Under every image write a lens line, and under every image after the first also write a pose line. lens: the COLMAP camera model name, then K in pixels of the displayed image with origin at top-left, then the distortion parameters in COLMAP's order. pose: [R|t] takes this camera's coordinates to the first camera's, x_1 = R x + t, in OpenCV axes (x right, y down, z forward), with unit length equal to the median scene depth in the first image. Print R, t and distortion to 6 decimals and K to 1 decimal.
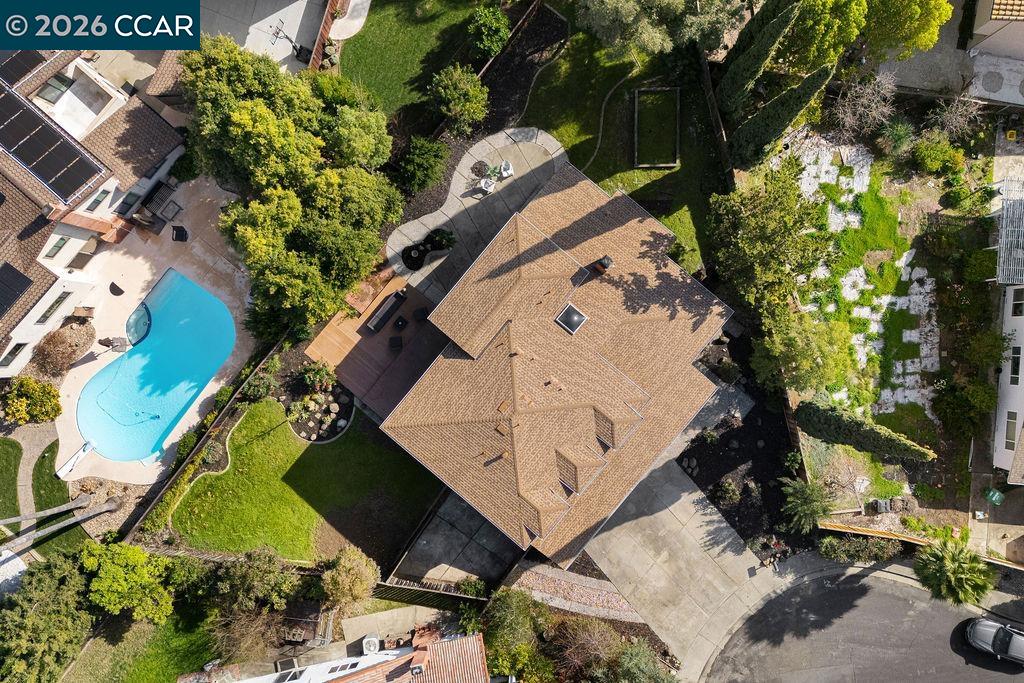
lens RADIAL K [[887.0, 0, 512.0], [0, 887.0, 341.5], [0, 0, 1]] dist [0.076495, -0.071864]
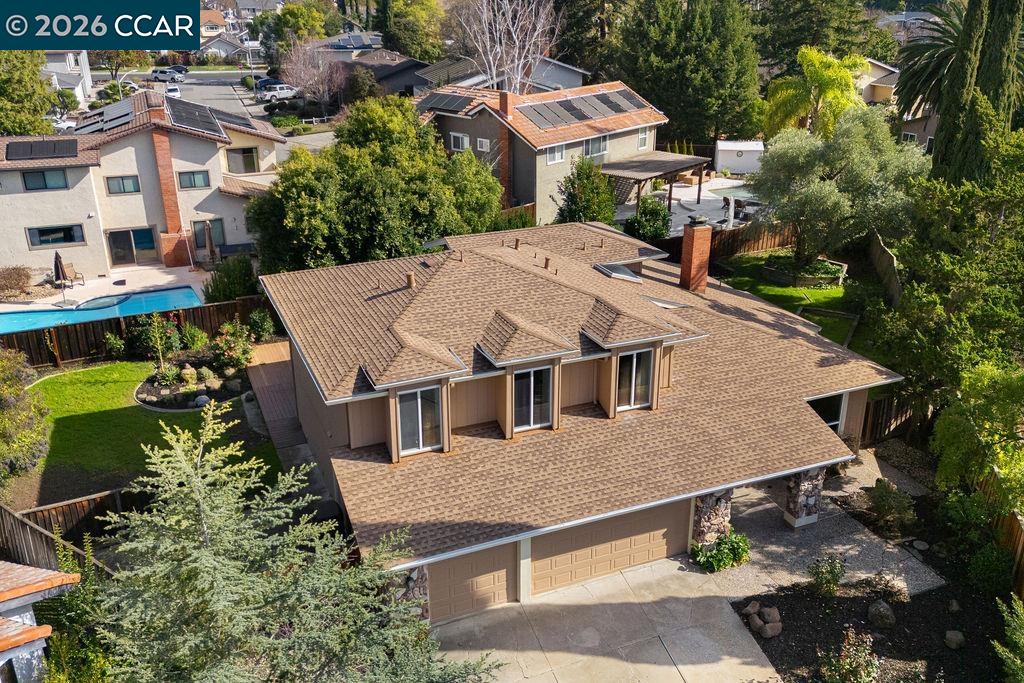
lens RADIAL K [[887.0, 0, 512.0], [0, 887.0, 341.5], [0, 0, 1]] dist [0.076495, -0.071864]
pose [[0.888355, 0.197564, -0.414481, 0.241584], [-0.458811, 0.346855, -0.818037, 0.481715], [-0.017850, 0.916875, 0.398775, 0.716587]]
